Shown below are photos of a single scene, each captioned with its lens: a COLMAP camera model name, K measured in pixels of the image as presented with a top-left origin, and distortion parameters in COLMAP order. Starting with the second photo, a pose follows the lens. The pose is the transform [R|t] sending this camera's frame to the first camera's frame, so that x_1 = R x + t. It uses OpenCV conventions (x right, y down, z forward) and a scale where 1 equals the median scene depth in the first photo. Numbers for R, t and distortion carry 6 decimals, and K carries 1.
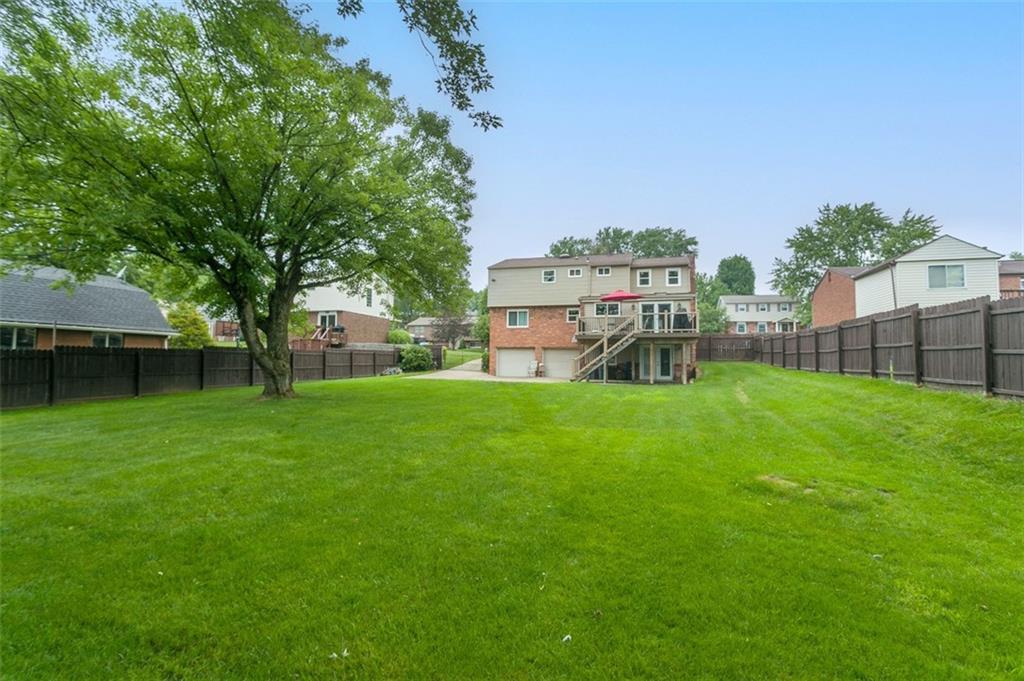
lens RADIAL K [[503.5, 0, 512.5], [0, 503.5, 339.7], [0, 0, 1]] dist [-0.001947, -0.000372]
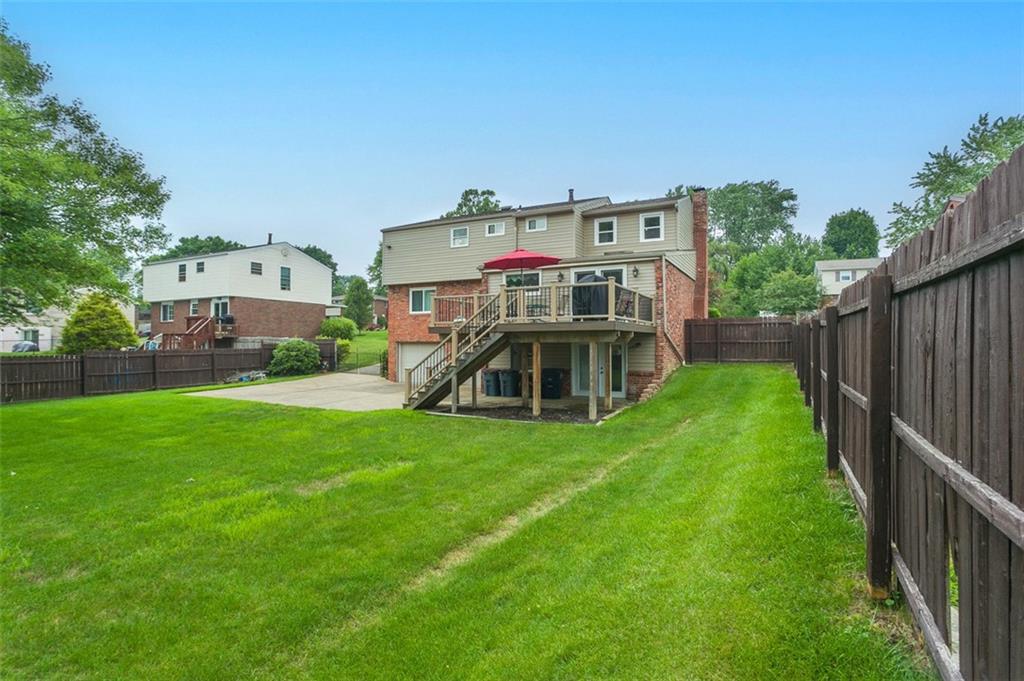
lens RADIAL K [[494.3, 0, 512.8], [0, 494.3, 340.1], [0, 0, 1]] dist [0.004570, 0.001294]
pose [[0.975318, -0.008718, -0.220634, 0.282302], [0.017783, 0.999076, 0.039130, -0.012498], [0.220089, -0.042087, 0.974571, 0.360712]]
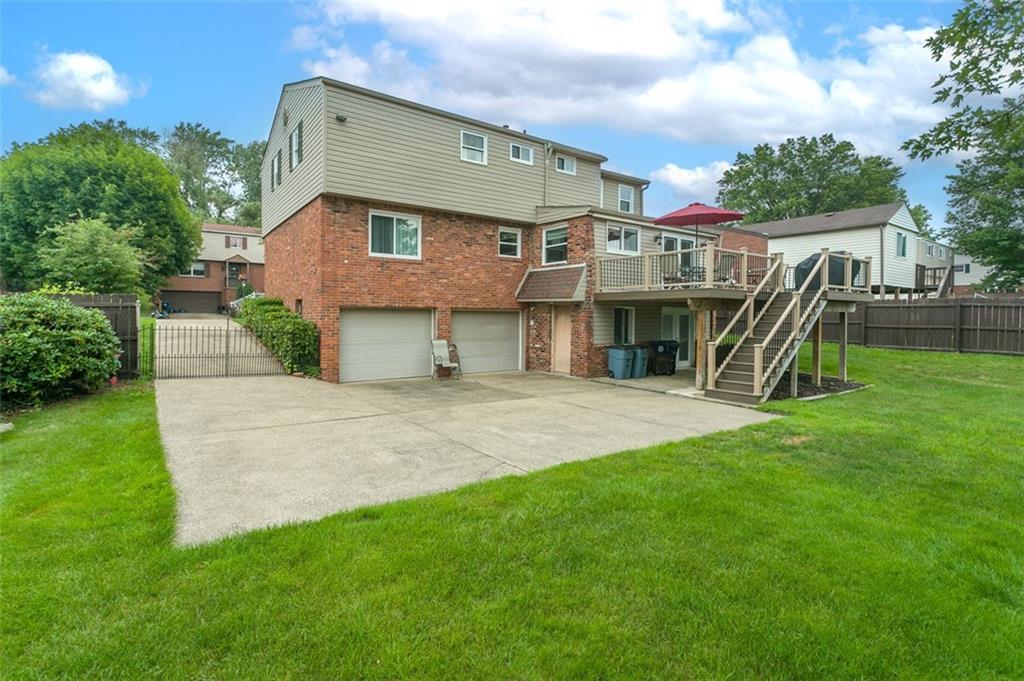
lens RADIAL K [[503.5, 0, 515.3], [0, 503.5, 334.9], [0, 0, 1]] dist [-0.001947, -0.000372]
pose [[0.634346, -0.034465, 0.772280, -0.240164], [-0.035550, 0.996648, 0.073679, 0.003401], [-0.772231, -0.074193, 0.630995, 0.670308]]
